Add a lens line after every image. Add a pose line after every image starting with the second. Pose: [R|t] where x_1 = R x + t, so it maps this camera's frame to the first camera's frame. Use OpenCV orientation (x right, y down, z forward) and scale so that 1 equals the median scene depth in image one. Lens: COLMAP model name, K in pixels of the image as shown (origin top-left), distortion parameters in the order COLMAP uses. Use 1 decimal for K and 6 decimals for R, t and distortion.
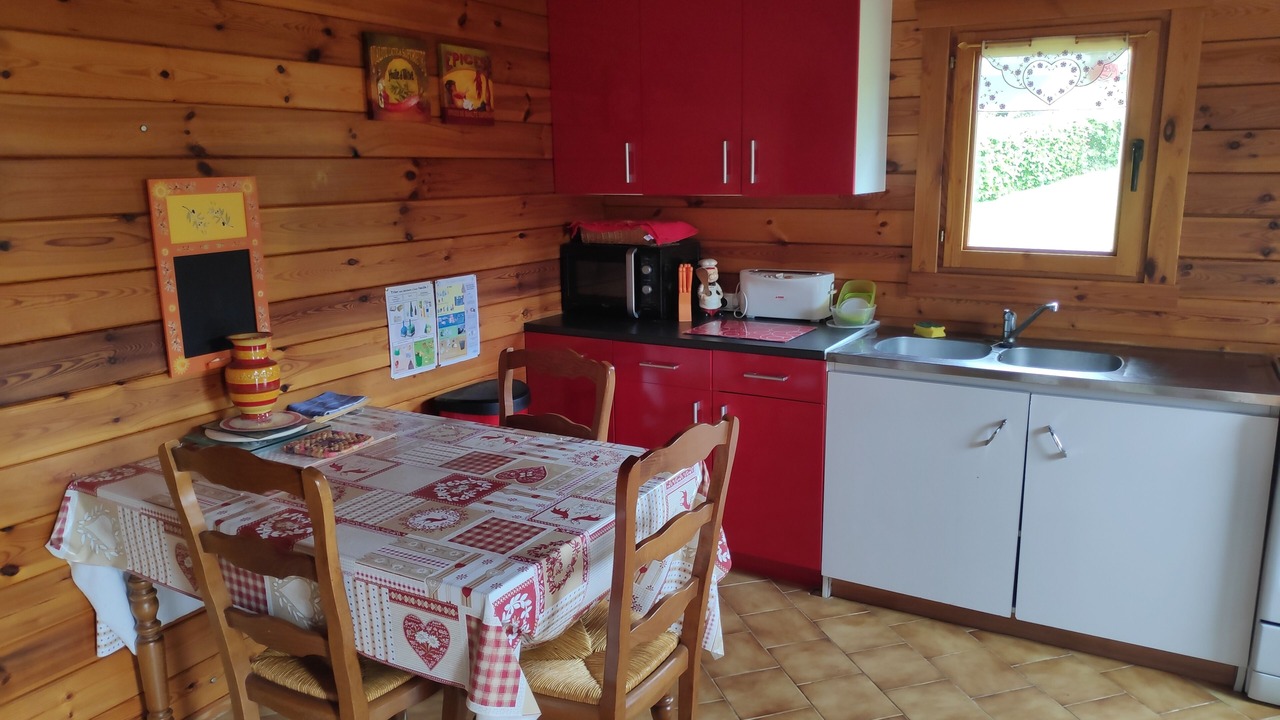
lens RADIAL K [[892.5, 0, 647.2], [0, 892.5, 360.2], [0, 0, 1]] dist [0.004766, -0.041446]
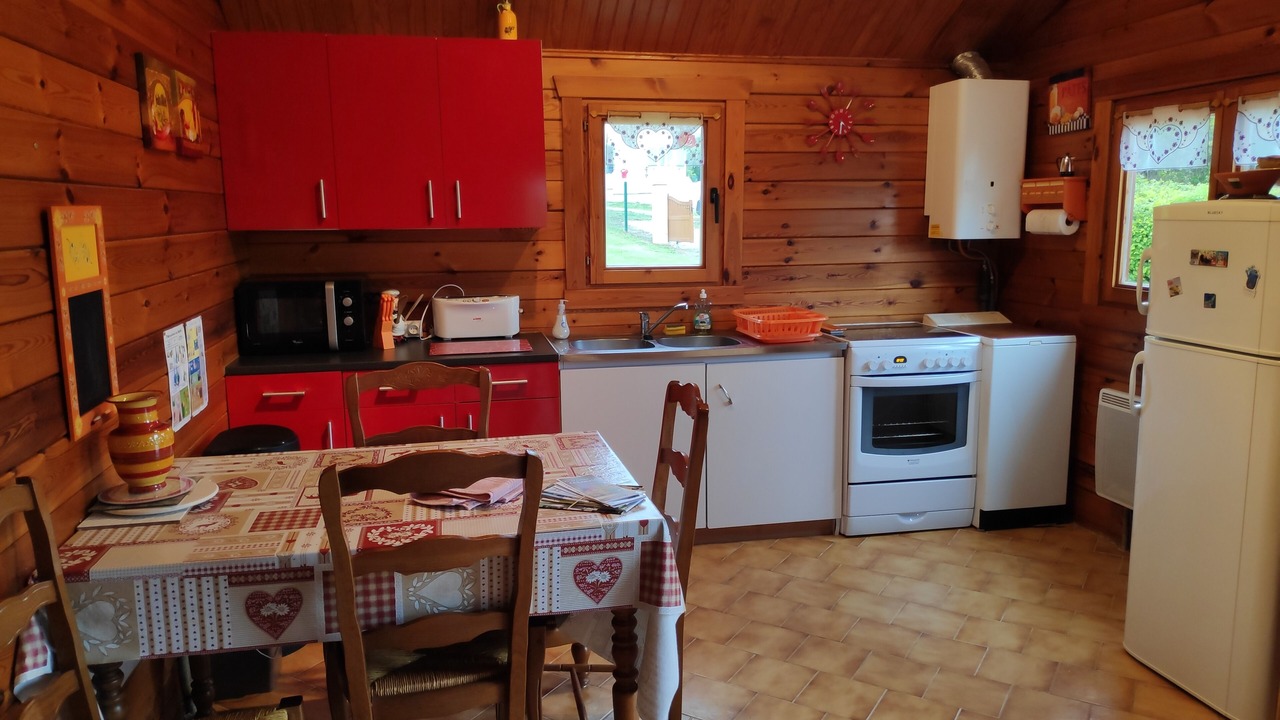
lens RADIAL K [[892.5, 0, 644.6], [0, 892.5, 355.4], [0, 0, 1]] dist [0.004766, -0.041446]
pose [[0.737135, -0.101759, 0.668040, -0.561242], [0.139423, 0.990228, -0.003007, 0.013915], [-0.661206, 0.095357, 0.744119, 0.011210]]
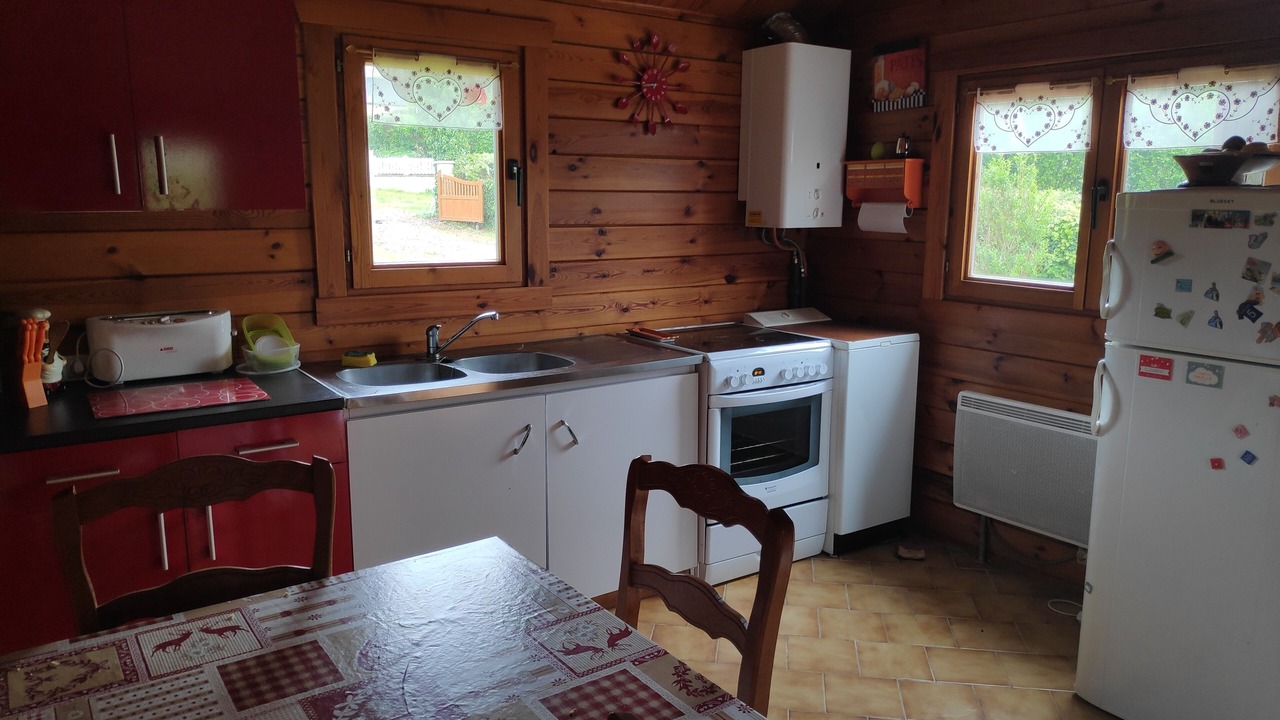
lens RADIAL K [[892.5, 0, 646.9], [0, 892.5, 362.0], [0, 0, 1]] dist [0.004766, -0.041446]
pose [[0.415777, -0.150835, 0.896871, -0.441398], [0.175786, 0.980883, 0.083472, -0.065376], [-0.892316, 0.122951, 0.434344, 0.410911]]
